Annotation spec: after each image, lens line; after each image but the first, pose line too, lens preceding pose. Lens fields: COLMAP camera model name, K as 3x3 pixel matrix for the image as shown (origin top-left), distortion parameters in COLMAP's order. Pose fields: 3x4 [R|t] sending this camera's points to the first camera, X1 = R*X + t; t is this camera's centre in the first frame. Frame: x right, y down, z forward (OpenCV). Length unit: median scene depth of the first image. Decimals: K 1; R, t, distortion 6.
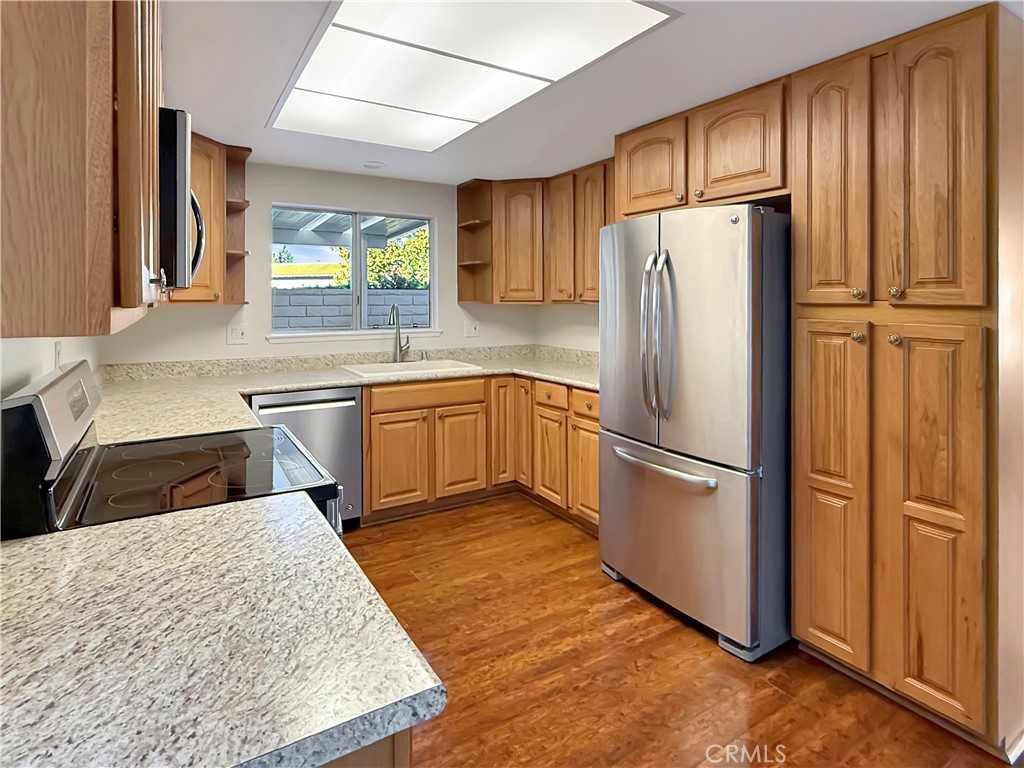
lens RADIAL K [[542.0, 0, 494.6], [0, 542.0, 292.2], [0, 0, 1]] dist [0.001048, -0.002203]
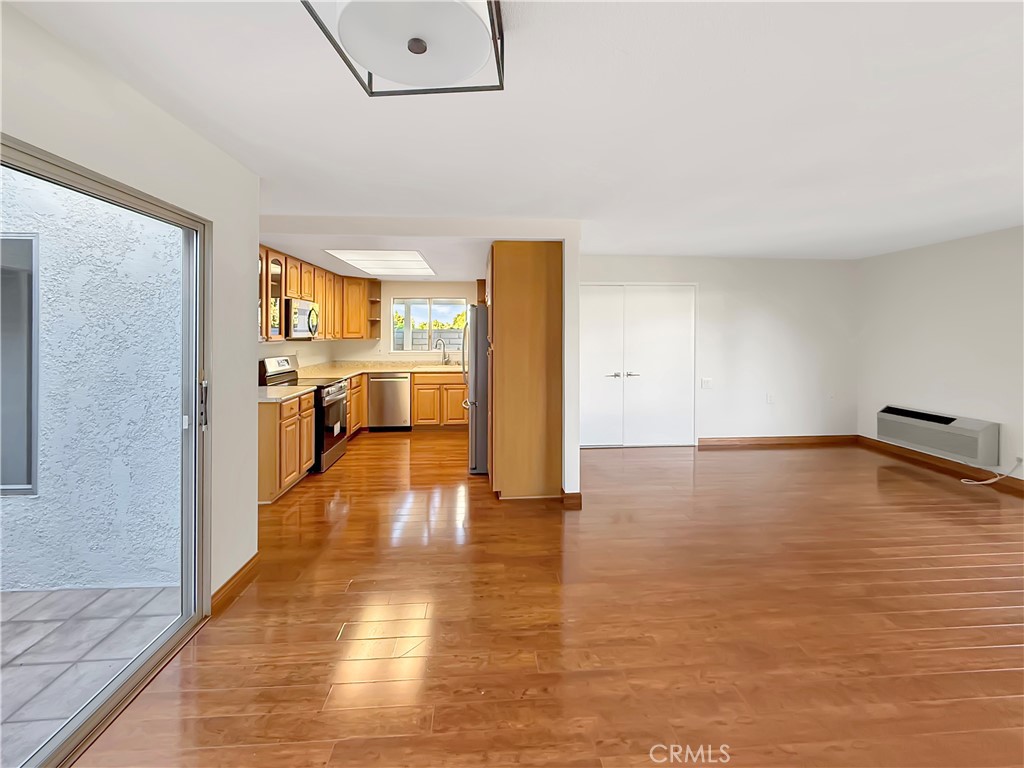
lens RADIAL K [[432.4, 0, 505.9], [0, 432.4, 325.6], [0, 0, 1]] dist [0.000343, -0.000028]
pose [[0.887927, -0.008188, -0.459912, 1.519623], [0.008084, 0.999965, -0.002195, -0.046412], [0.459914, -0.001769, 0.887962, -0.781695]]
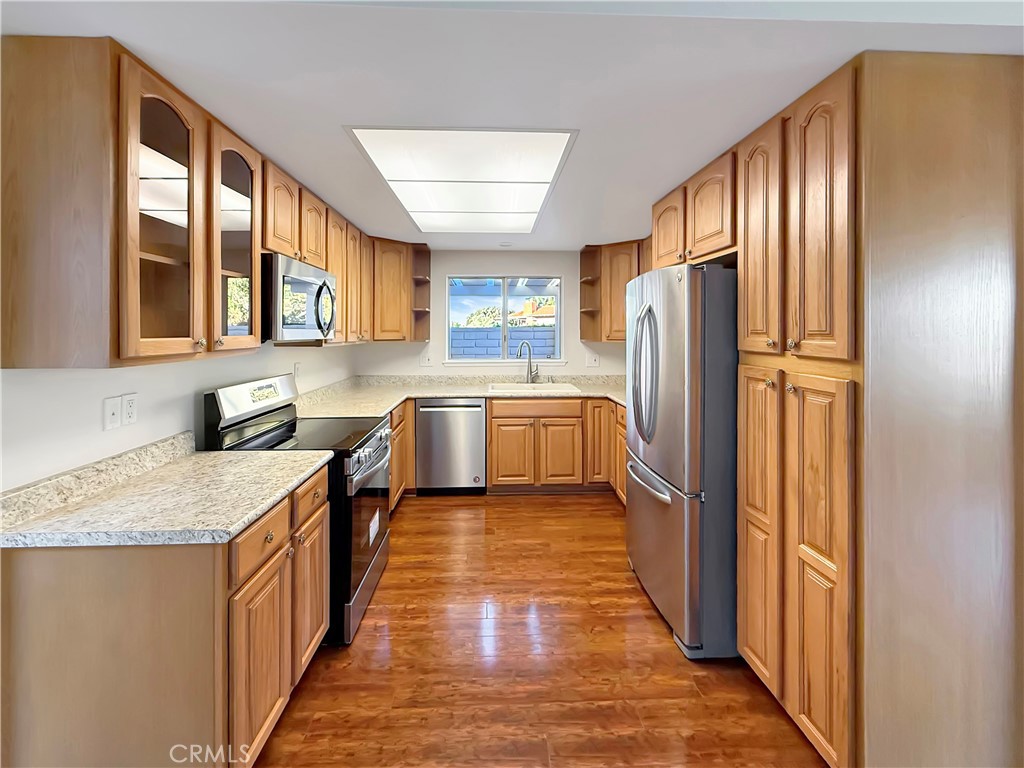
lens RADIAL K [[432.4, 0, 505.9], [0, 432.4, 325.6], [0, 0, 1]] dist [0.000343, -0.000028]
pose [[0.877520, -0.007373, -0.479484, 0.537890], [0.007592, 0.999970, -0.001481, -0.030572], [0.479480, -0.002341, 0.877549, -0.000857]]
